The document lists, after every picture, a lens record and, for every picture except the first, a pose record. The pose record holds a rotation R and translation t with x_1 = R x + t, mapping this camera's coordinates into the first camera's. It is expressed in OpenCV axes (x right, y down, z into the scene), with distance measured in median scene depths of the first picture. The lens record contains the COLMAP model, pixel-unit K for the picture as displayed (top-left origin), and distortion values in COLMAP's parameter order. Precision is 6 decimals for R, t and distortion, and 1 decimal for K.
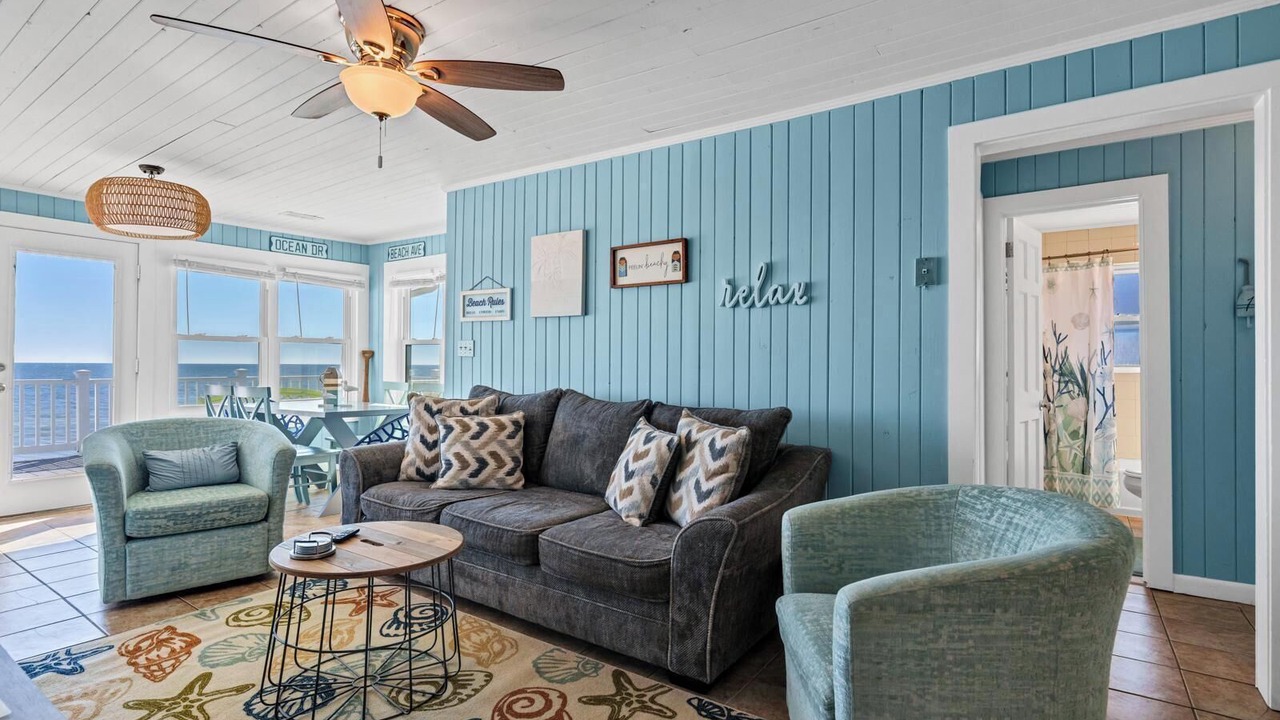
lens RADIAL K [[605.7, 0, 640.0], [0, 605.7, 360.0], [0, 0, 1]] dist [-0.000606, -0.000722]
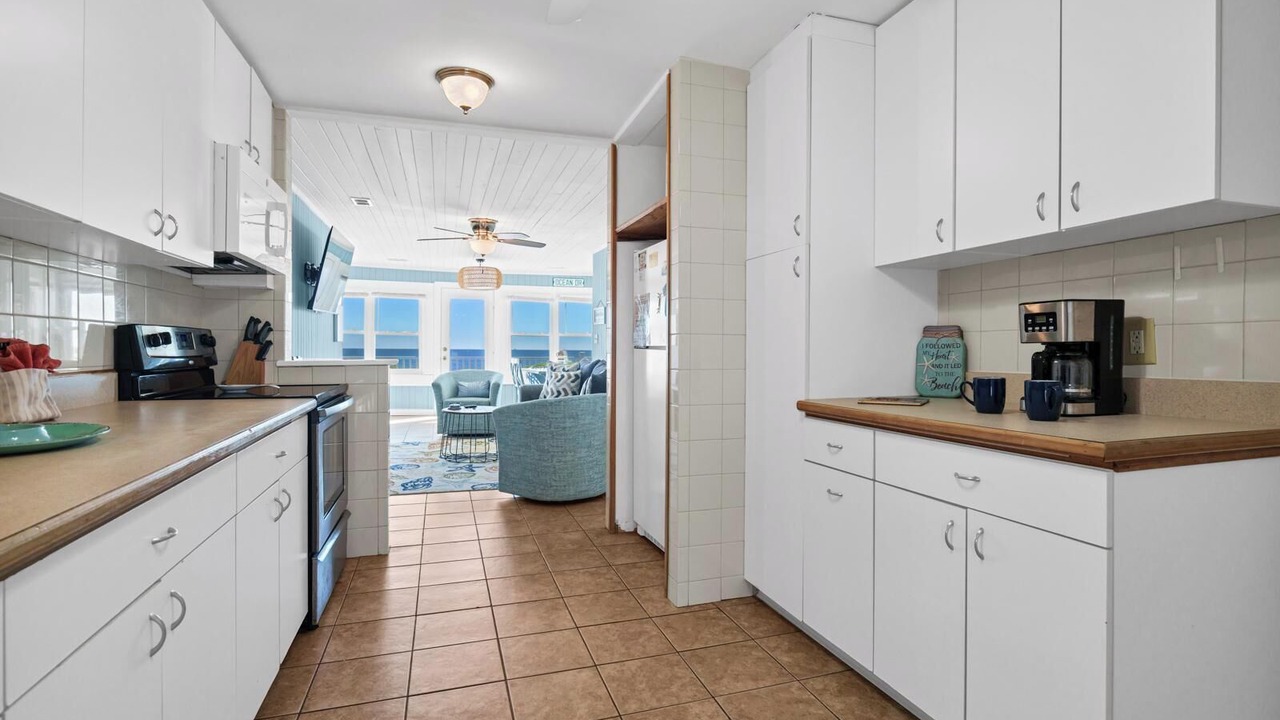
lens RADIAL K [[605.7, 0, 640.0], [0, 605.7, 360.0], [0, 0, 1]] dist [-0.000606, -0.000722]
pose [[0.798697, 0.007915, -0.601682, 1.256741], [0.006774, 0.999732, 0.022143, 0.006896], [0.601696, -0.021761, 0.798429, -0.542750]]
